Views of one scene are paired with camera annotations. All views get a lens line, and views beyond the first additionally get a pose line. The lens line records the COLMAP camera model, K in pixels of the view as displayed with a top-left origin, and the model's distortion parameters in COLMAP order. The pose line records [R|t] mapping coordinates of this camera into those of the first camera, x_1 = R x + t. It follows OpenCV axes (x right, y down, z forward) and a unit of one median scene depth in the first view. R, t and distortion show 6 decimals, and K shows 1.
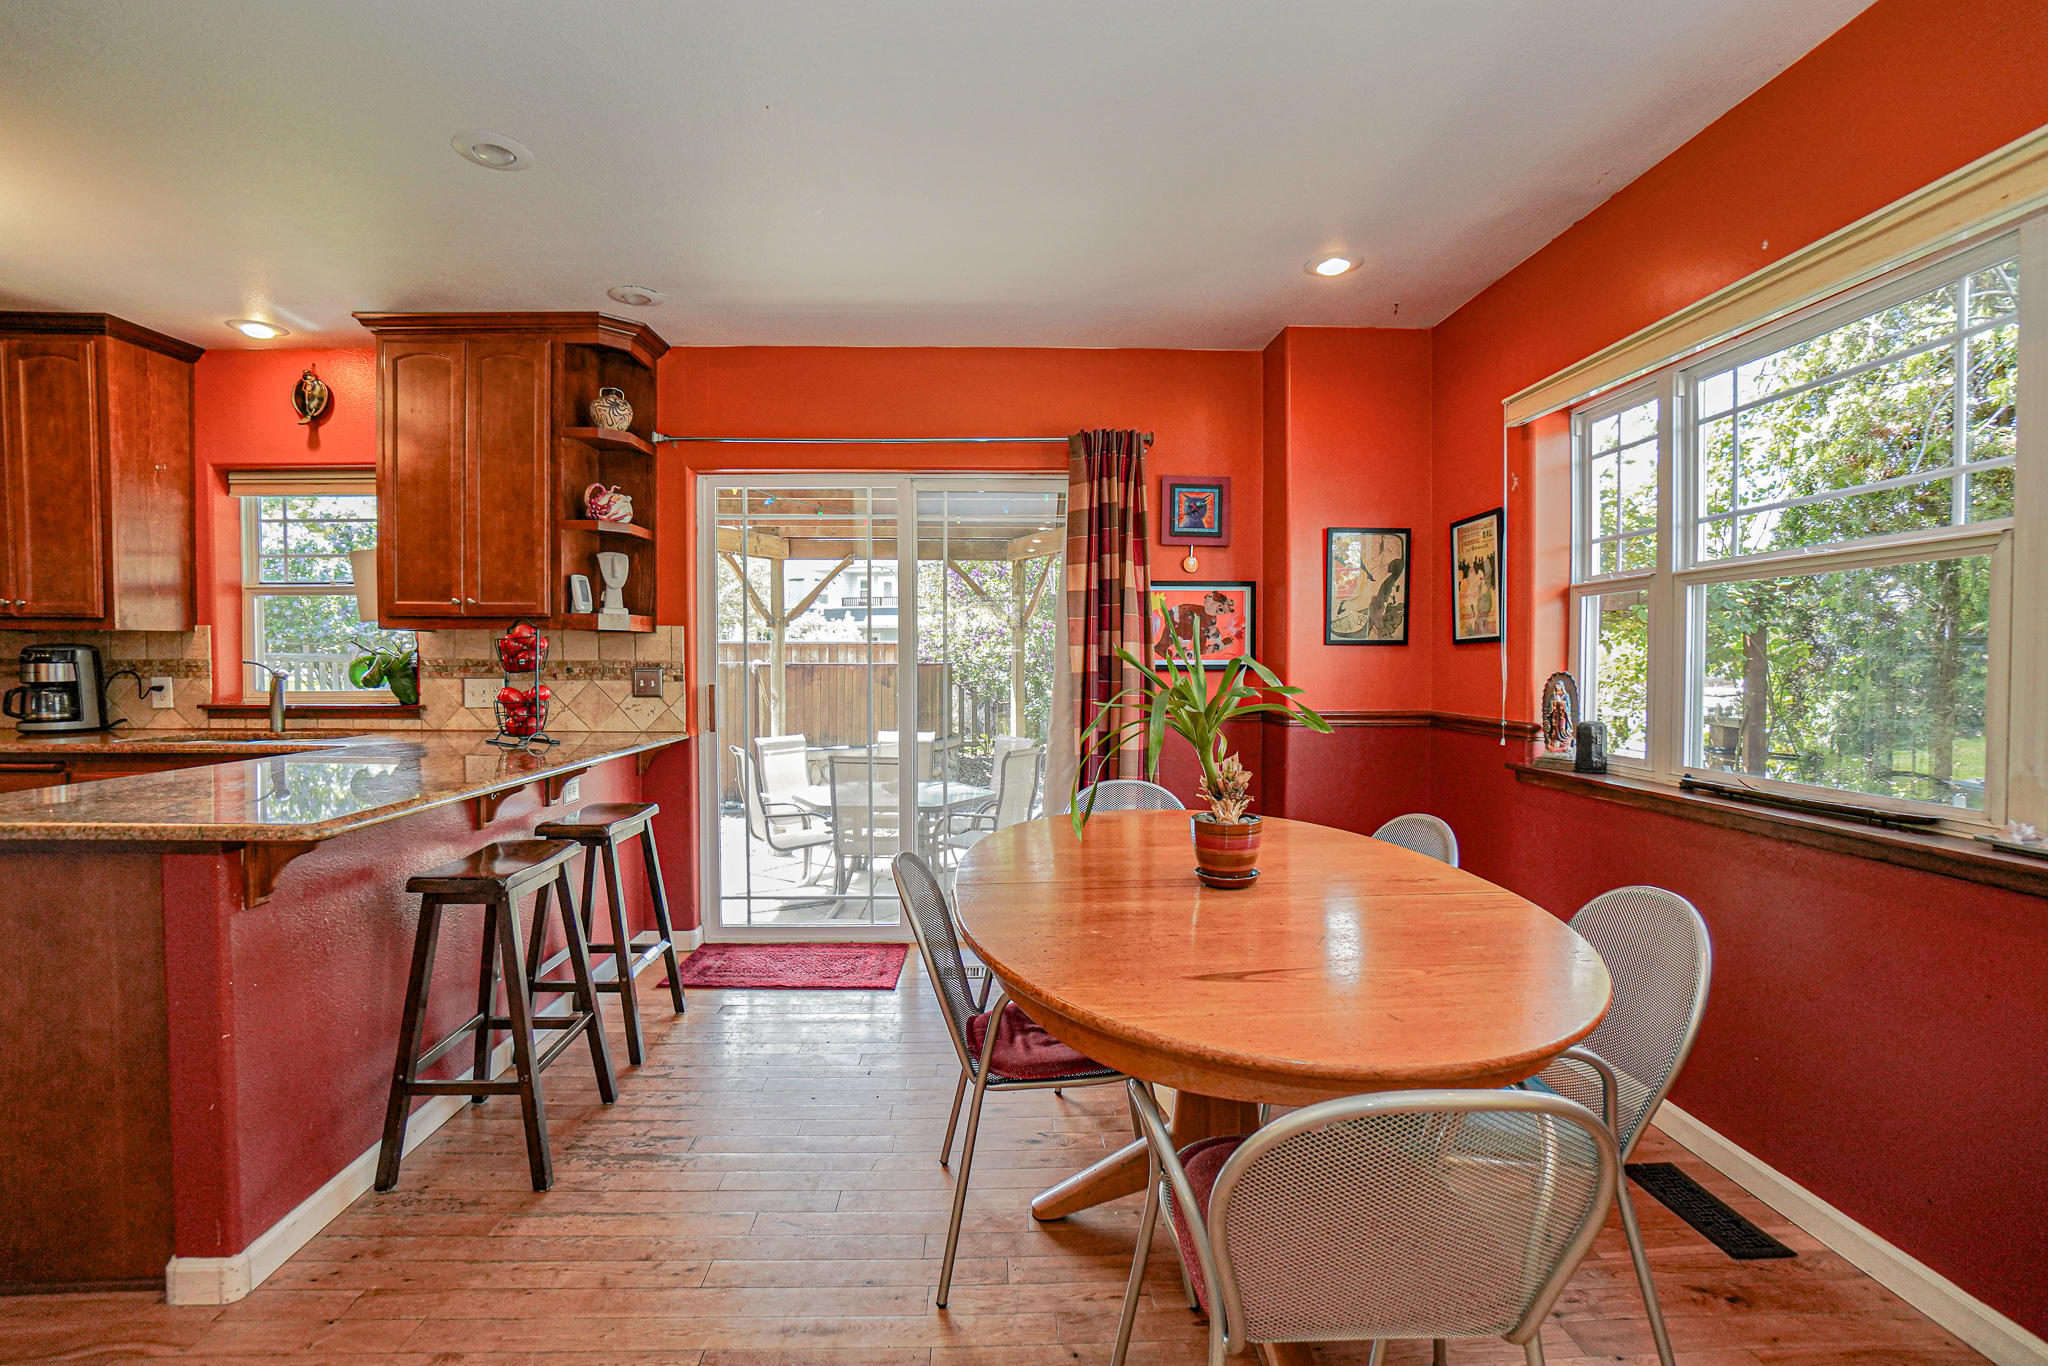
lens RADIAL K [[910.8, 0, 1016.6], [0, 910.8, 680.2], [0, 0, 1]] dist [-0.039672, 0.011609]
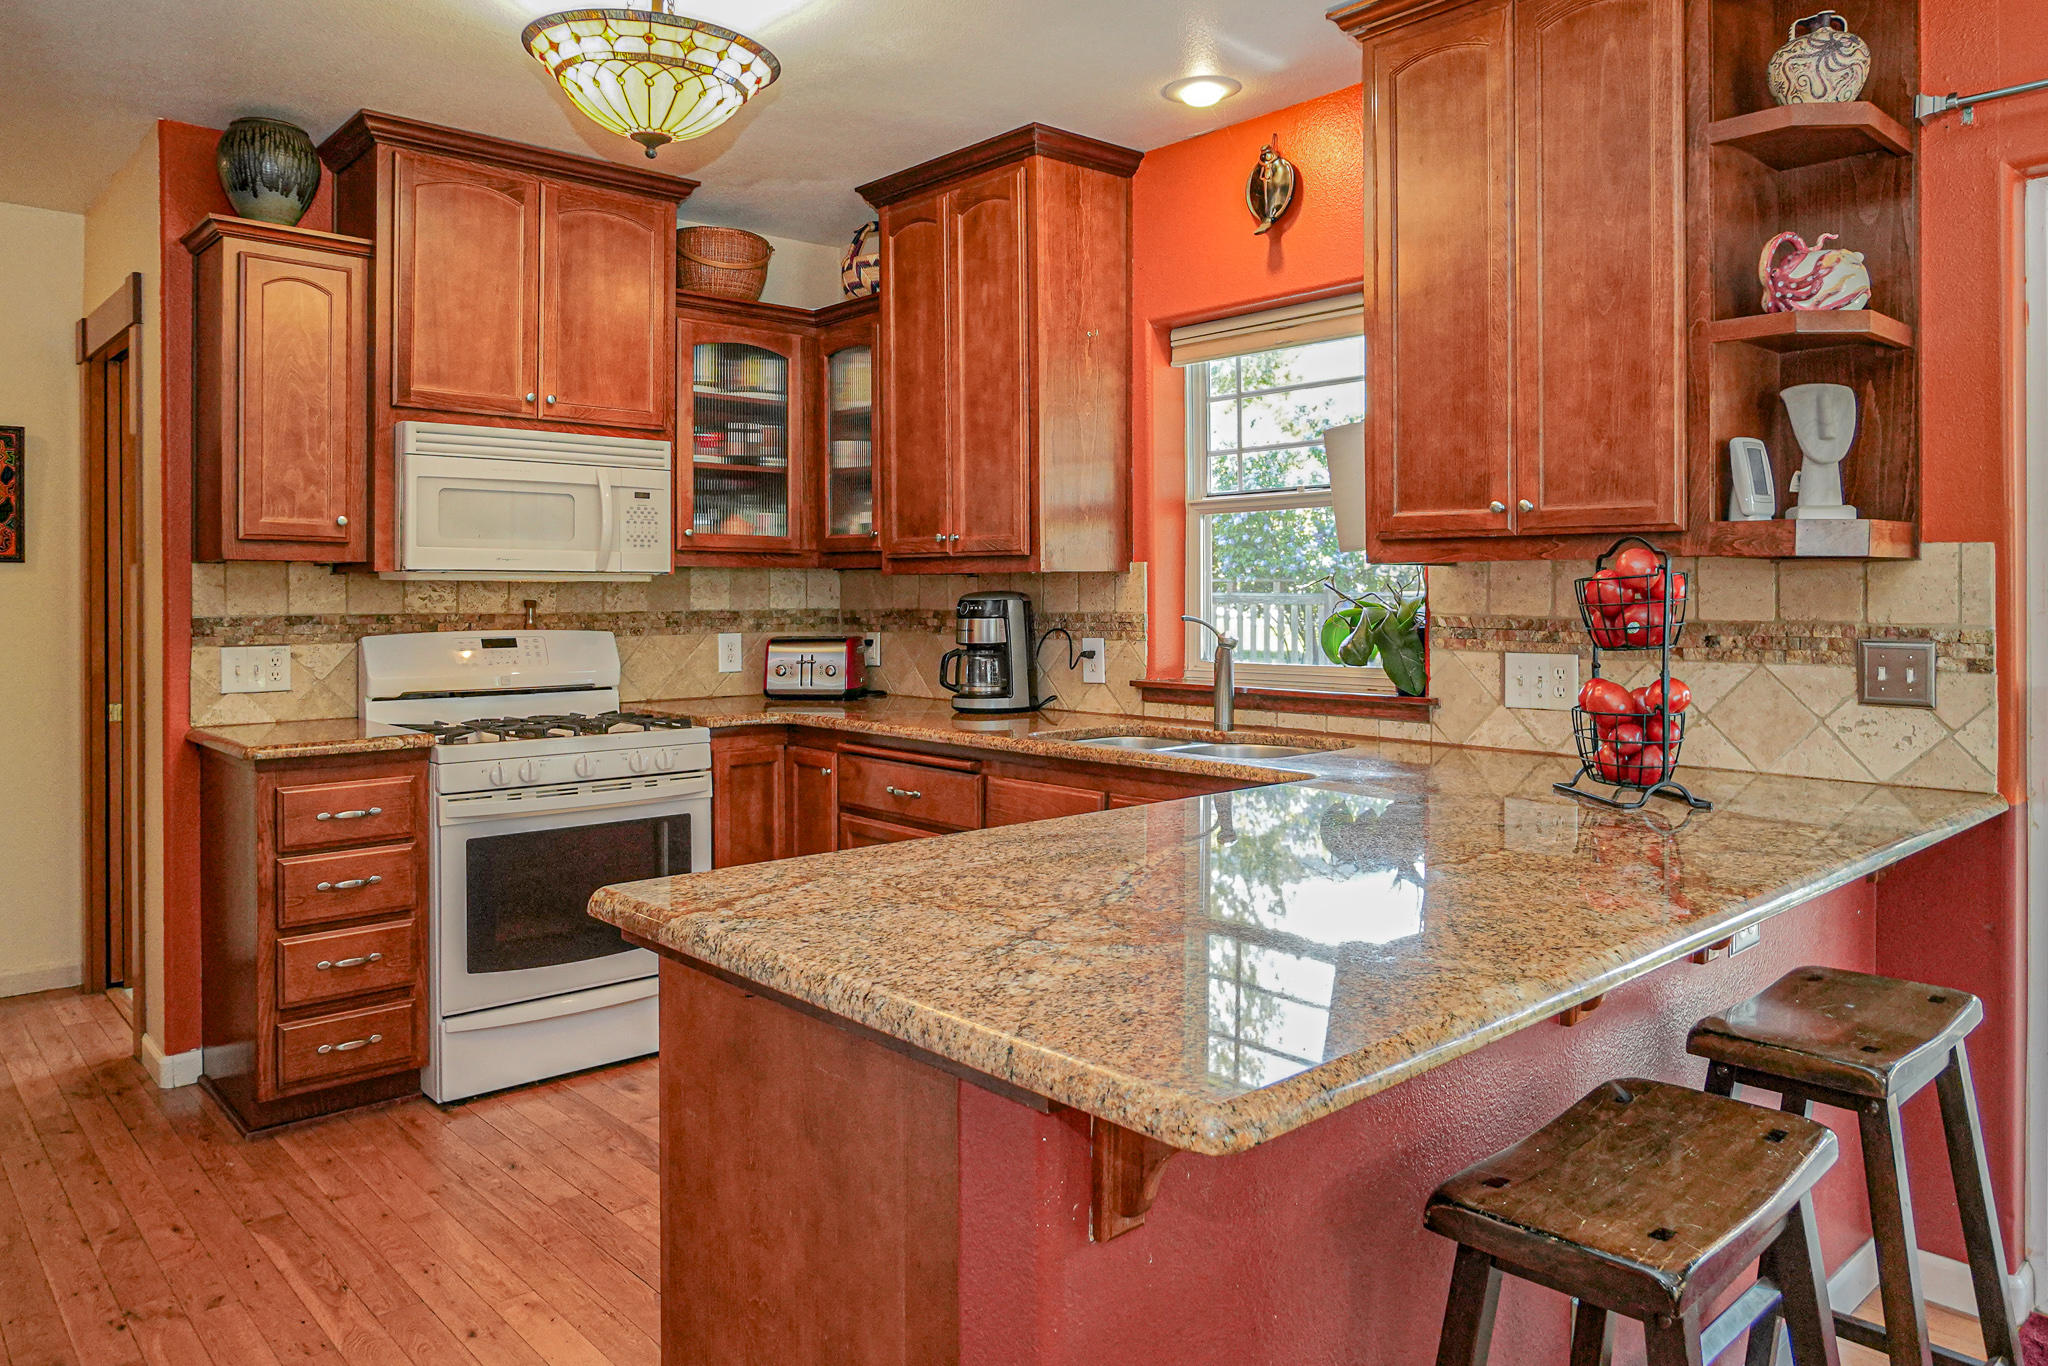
lens RADIAL K [[1395.4, 0, 1008.2], [0, 1395.4, 591.8], [0, 0, 1]] dist [-0.010398, -0.000286]
pose [[0.648431, -0.004971, -0.761257, -0.189394], [-0.015506, 0.999685, -0.019736, -0.018234], [0.761115, 0.024602, 0.648150, 0.257255]]
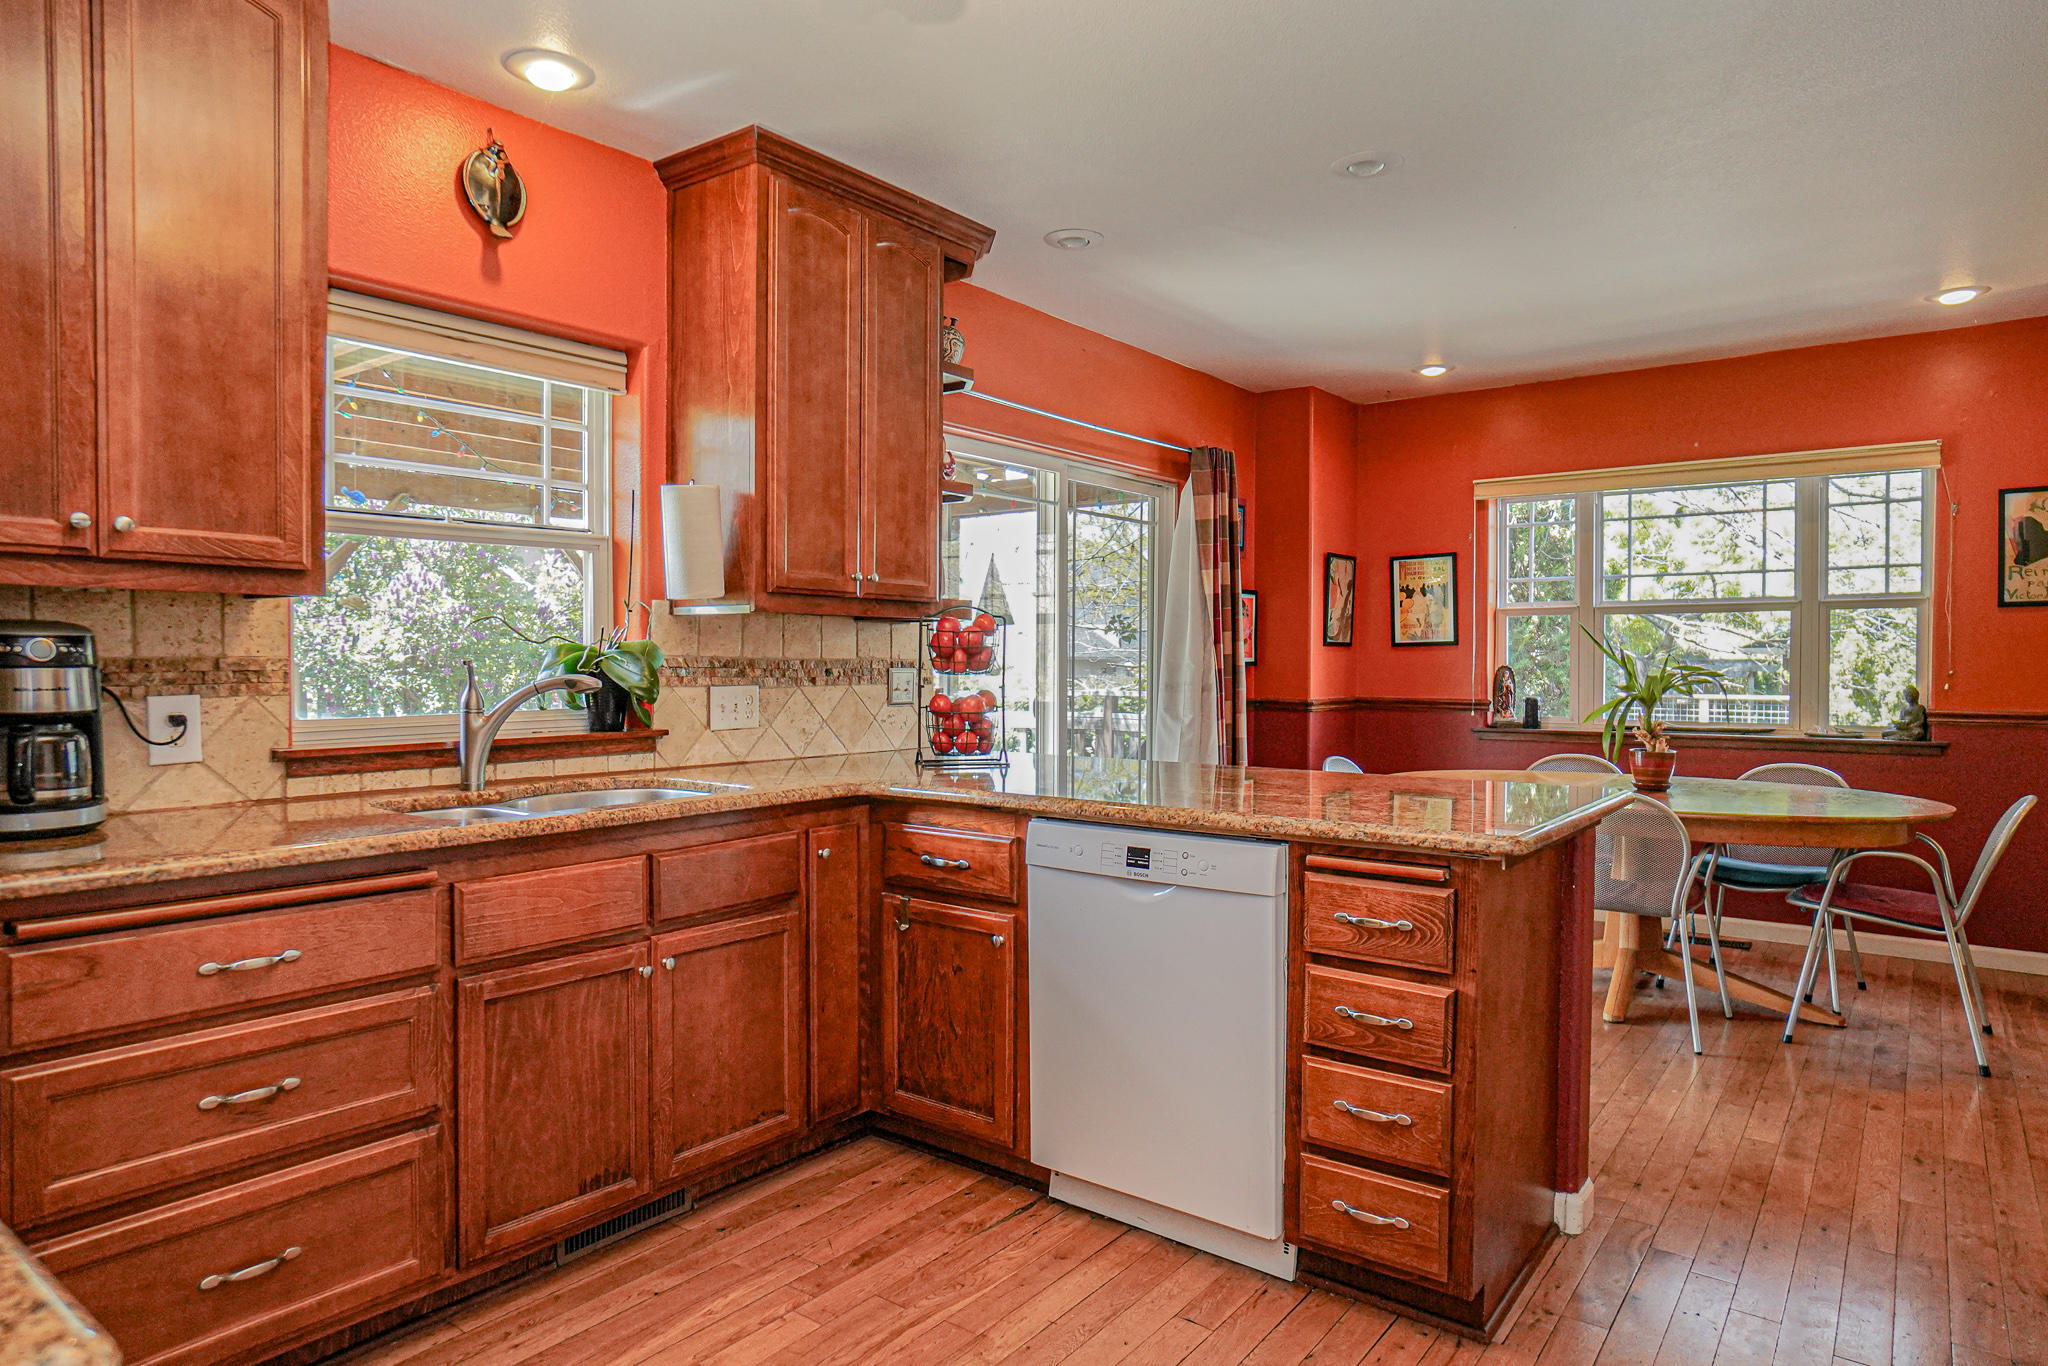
lens RADIAL K [[1180.1, 0, 1017.1], [0, 1180.1, 669.2], [0, 0, 1]] dist [-0.003845, -0.002010]
pose [[0.638884, -0.008061, 0.769261, -1.218807], [0.018506, 0.999817, -0.004893, -0.006676], [-0.769080, 0.017362, 0.638916, 0.293762]]
